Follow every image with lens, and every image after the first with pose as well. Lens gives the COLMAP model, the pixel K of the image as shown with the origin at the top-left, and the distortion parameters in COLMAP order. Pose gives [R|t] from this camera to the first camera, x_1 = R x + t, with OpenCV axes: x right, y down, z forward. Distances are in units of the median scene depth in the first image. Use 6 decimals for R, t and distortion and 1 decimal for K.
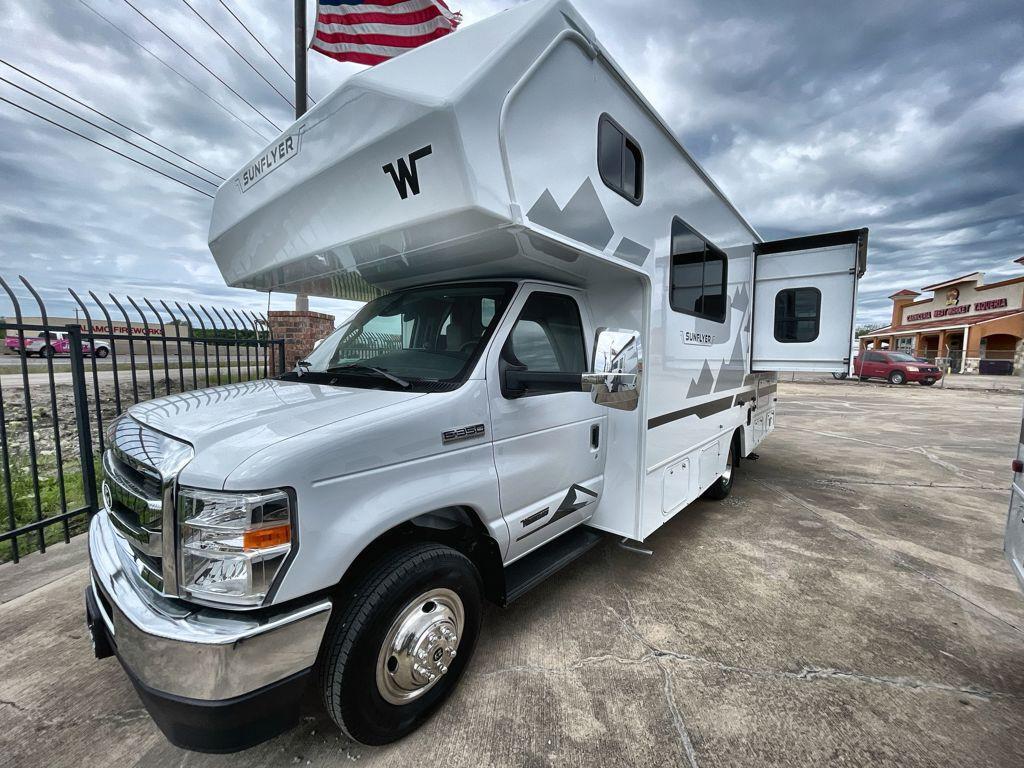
lens RADIAL K [[426.3, 0, 525.6], [0, 426.3, 399.8], [0, 0, 1]] dist [-0.014412, 0.000652]
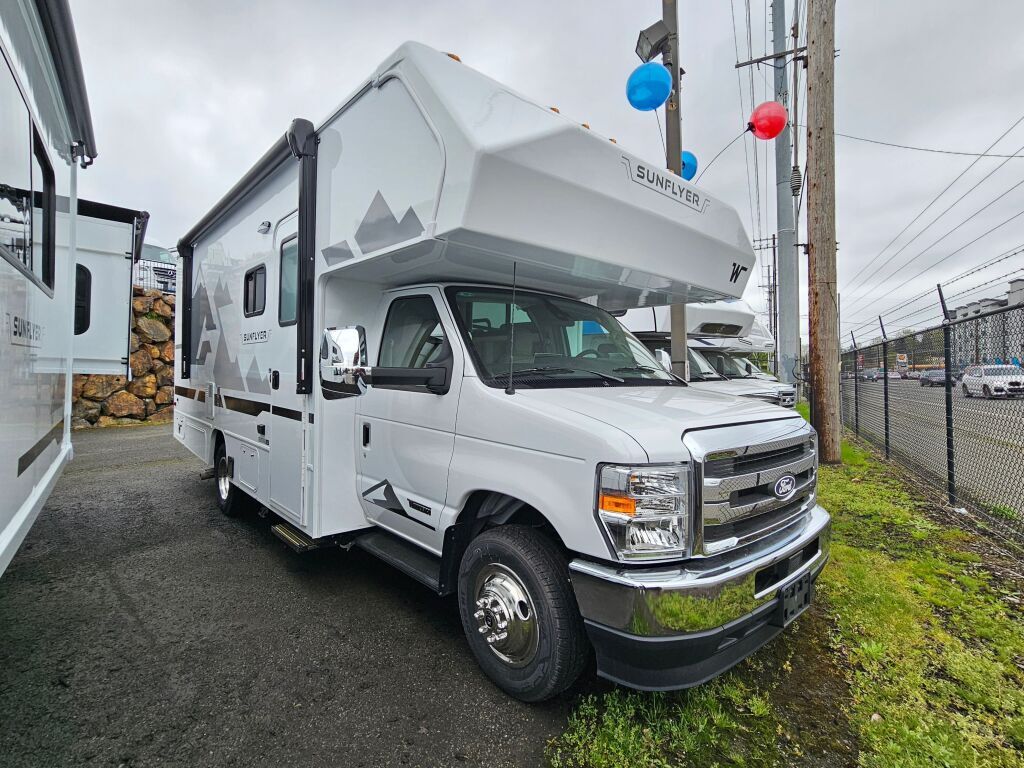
lens RADIAL K [[502.3, 0, 508.7], [0, 502.3, 380.3], [0, 0, 1]] dist [-0.022321, -0.000361]
pose [[0.163992, -0.016252, 0.986328, -1.994613], [0.059462, 0.998209, 0.006562, -0.082379], [-0.984668, 0.057573, 0.164665, 1.229699]]
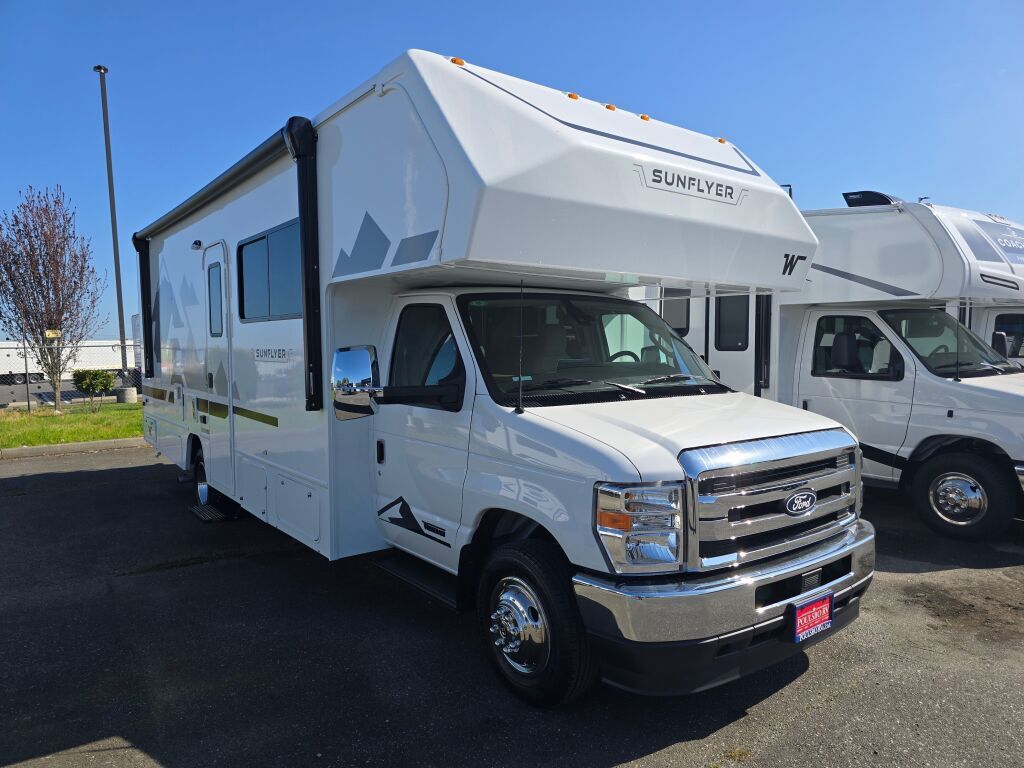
lens RADIAL K [[683.6, 0, 508.3], [0, 683.6, 409.1], [0, 0, 1]] dist [0.016684, -0.003226]
pose [[0.250807, -0.082770, 0.964492, -2.385737], [0.076620, 0.994909, 0.065456, -0.158623], [-0.965000, 0.057483, 0.255872, 1.039795]]
